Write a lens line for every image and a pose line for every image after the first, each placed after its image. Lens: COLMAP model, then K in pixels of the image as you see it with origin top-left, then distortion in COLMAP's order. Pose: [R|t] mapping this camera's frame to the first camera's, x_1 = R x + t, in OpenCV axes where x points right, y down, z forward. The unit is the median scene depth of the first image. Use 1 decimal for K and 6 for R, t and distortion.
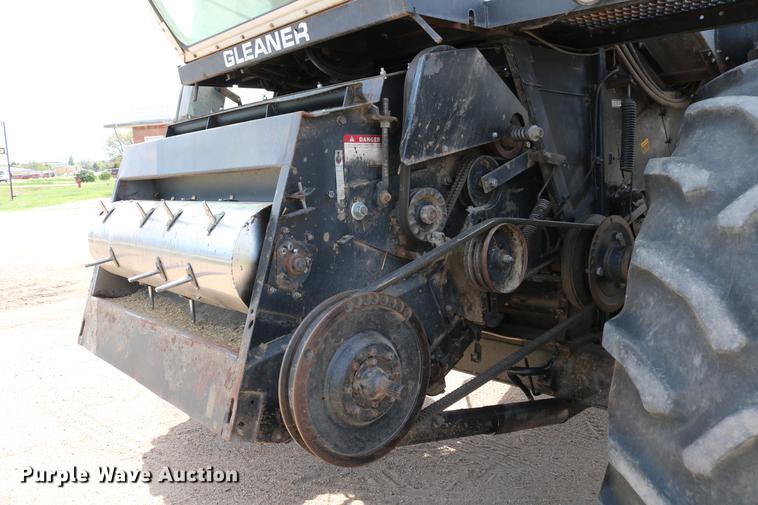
lens RADIAL K [[644.5, 0, 379.0], [0, 644.5, 252.5], [0, 0, 1]] dist [-0.162578, 0.142378]
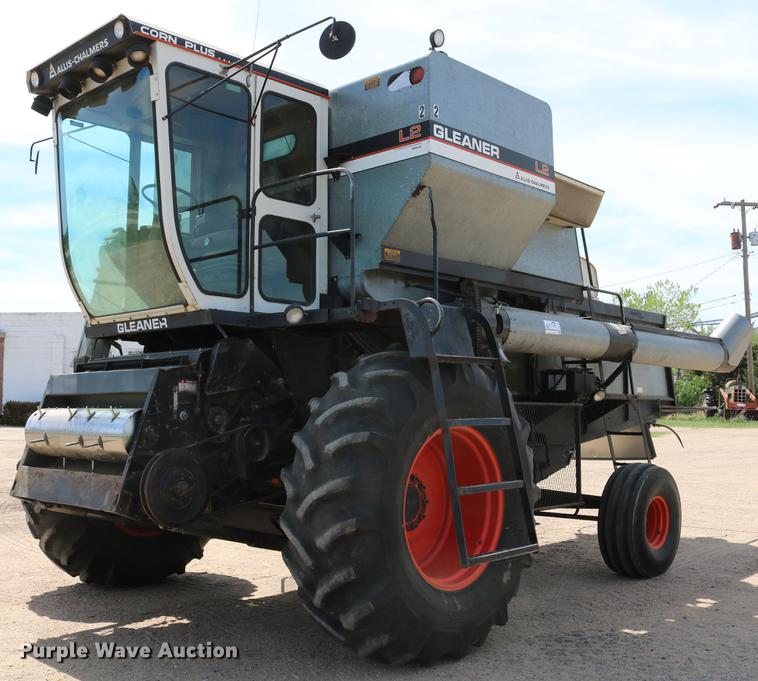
lens RADIAL K [[920.9, 0, 346.2], [0, 920.9, 338.3], [0, 0, 1]] dist [-0.143942, 0.023602]
pose [[0.996316, 0.052761, 0.067614, 0.259977], [-0.037207, 0.976227, -0.213532, 0.283684], [-0.077272, 0.210229, 0.974594, -1.847505]]
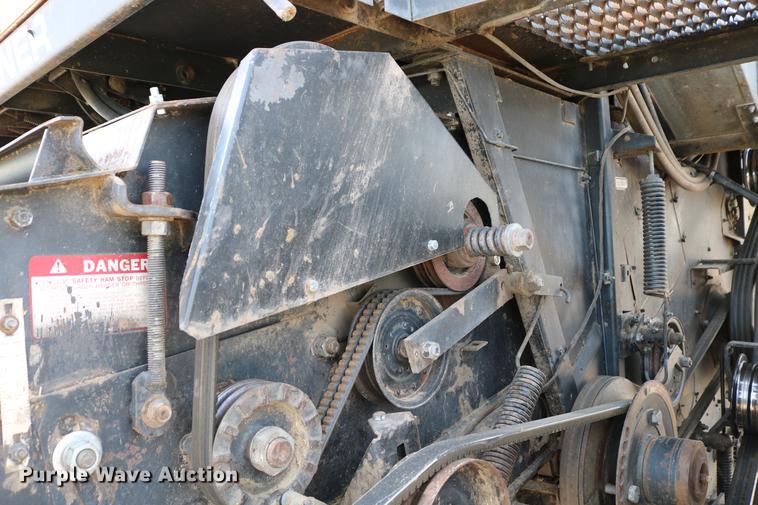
lens RADIAL K [[644.5, 0, 379.0], [0, 644.5, 252.5], [0, 0, 1]] dist [-0.162578, 0.142378]
pose [[0.994902, -0.002106, 0.100820, 0.100629], [0.015659, 0.990881, -0.133824, -0.122892], [-0.099619, 0.134721, 0.985863, 0.570990]]
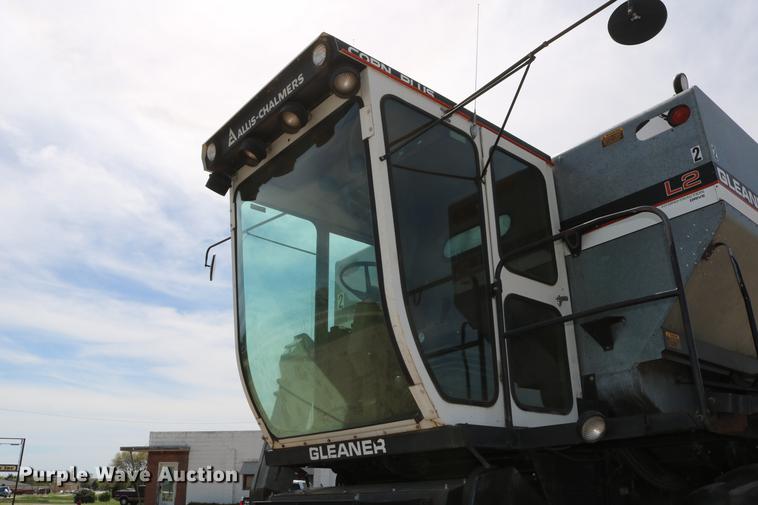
lens RADIAL K [[644.5, 0, 379.0], [0, 644.5, 252.5], [0, 0, 1]] dist [-0.162578, 0.142378]
pose [[0.999468, 0.020443, -0.025395, -0.107588], [-0.030215, 0.873371, -0.486118, -0.057954], [0.012241, 0.486627, 0.873524, -0.401206]]
